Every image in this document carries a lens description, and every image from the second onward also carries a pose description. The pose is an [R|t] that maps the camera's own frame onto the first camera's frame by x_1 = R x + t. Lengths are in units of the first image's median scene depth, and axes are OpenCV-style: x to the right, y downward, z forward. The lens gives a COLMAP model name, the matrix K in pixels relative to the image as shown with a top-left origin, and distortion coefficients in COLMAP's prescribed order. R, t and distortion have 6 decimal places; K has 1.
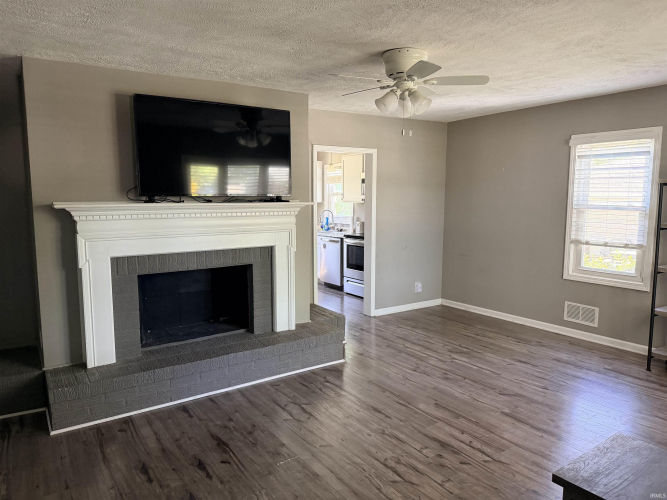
lens RADIAL K [[470.1, 0, 338.0], [0, 470.1, 250.3], [0, 0, 1]] dist [0.089119, -0.118107]
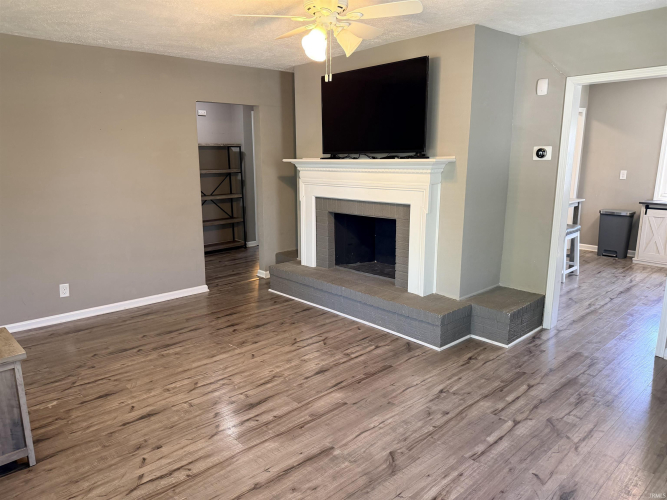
lens RADIAL K [[465.6, 0, 333.5], [0, 465.6, 250.0], [0, 0, 1]] dist [0.091570, -0.119227]
pose [[0.143018, 0.198624, -0.969585, 0.788560], [-0.107577, 0.976971, 0.184269, -0.077476], [0.983856, 0.077951, 0.161092, 0.679875]]
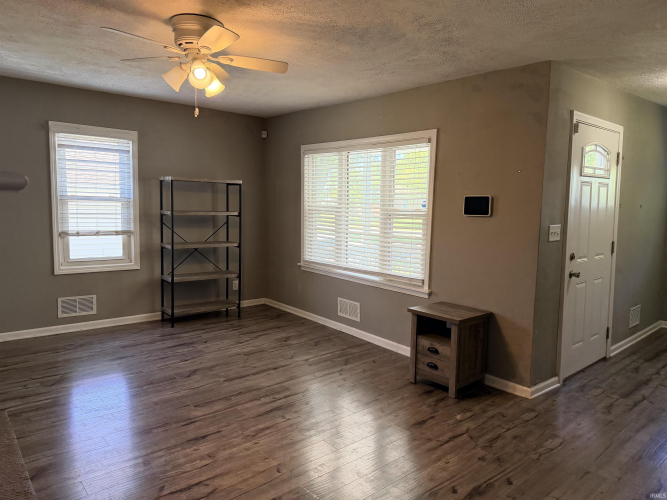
lens RADIAL K [[475.1, 0, 329.8], [0, 475.1, 242.7], [0, 0, 1]] dist [0.071779, -0.121717]
pose [[-0.091931, -0.092263, 0.991482, -0.602887], [0.091463, 0.990707, 0.100672, -0.057417], [-0.991556, 0.099939, -0.082638, 0.644934]]
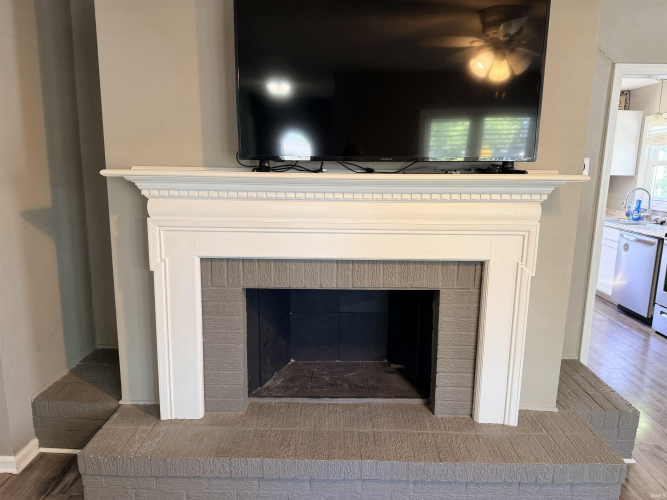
lens RADIAL K [[470.1, 0, 338.0], [0, 470.1, 250.3], [0, 0, 1]] dist [0.089119, -0.118107]
pose [[0.824487, 0.115284, -0.554013, 0.014164], [-0.081164, 0.992997, 0.085843, -0.050569], [0.560030, -0.025810, 0.828070, 0.476301]]
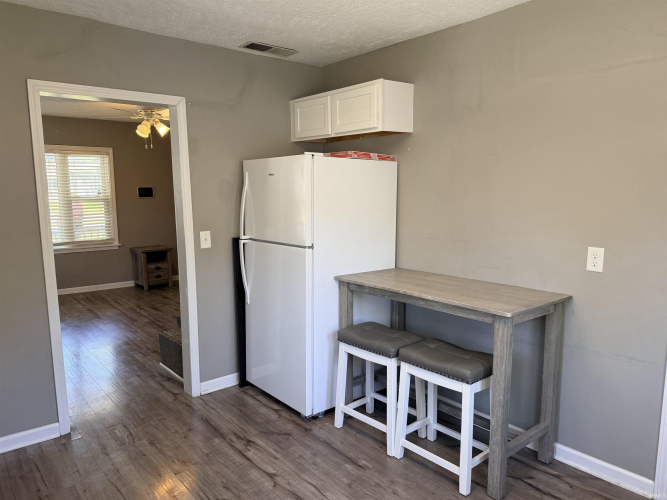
lens RADIAL K [[472.4, 0, 335.4], [0, 472.4, 268.1], [0, 0, 1]] dist [0.001622, -0.068314]
pose [[-0.995307, 0.016094, -0.095423, -0.244421], [-0.010796, 0.961451, 0.274764, -0.219885], [0.096166, 0.274505, -0.956765, 2.036506]]
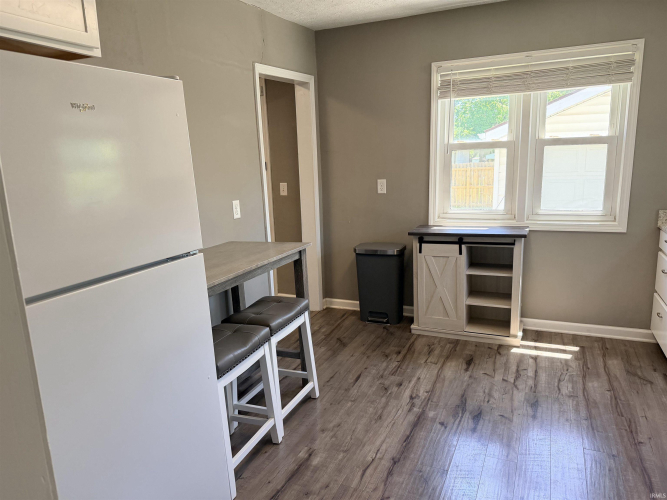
lens RADIAL K [[470.1, 0, 338.0], [0, 470.1, 250.3], [0, 0, 1]] dist [0.089119, -0.118107]
pose [[0.526374, 0.138667, -0.838869, 0.117868], [-0.054957, 0.990097, 0.129180, -0.124750], [0.848475, -0.021895, 0.528783, 1.281807]]
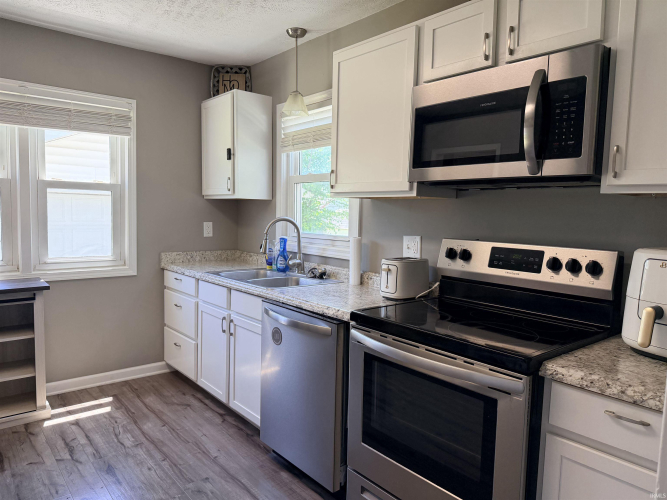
lens RADIAL K [[479.3, 0, 319.8], [0, 479.3, 249.9], [0, 0, 1]] dist [0.092437, -0.085586]
pose [[0.997399, 0.011113, 0.071215, -0.043080], [-0.009656, 0.999738, -0.020768, -0.106903], [-0.071427, 0.020027, 0.997245, 1.226964]]
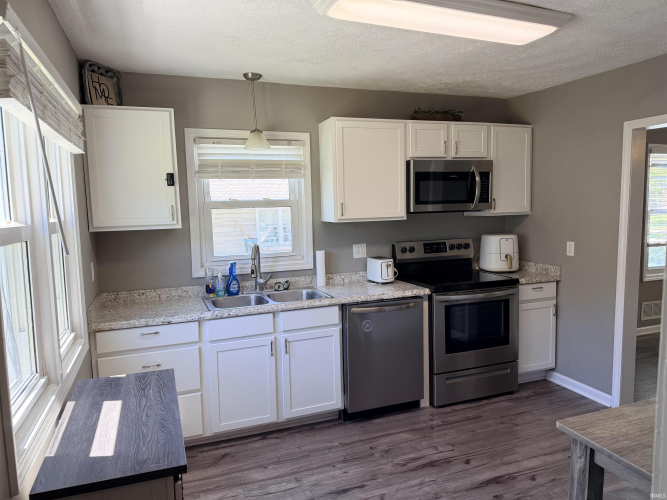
lens RADIAL K [[470.1, 0, 338.0], [0, 470.1, 250.3], [0, 0, 1]] dist [0.089119, -0.118107]
pose [[0.223992, -0.101855, 0.969254, -0.807983], [0.127412, 0.989049, 0.074490, -0.202977], [-0.966227, 0.106810, 0.234516, 1.662191]]
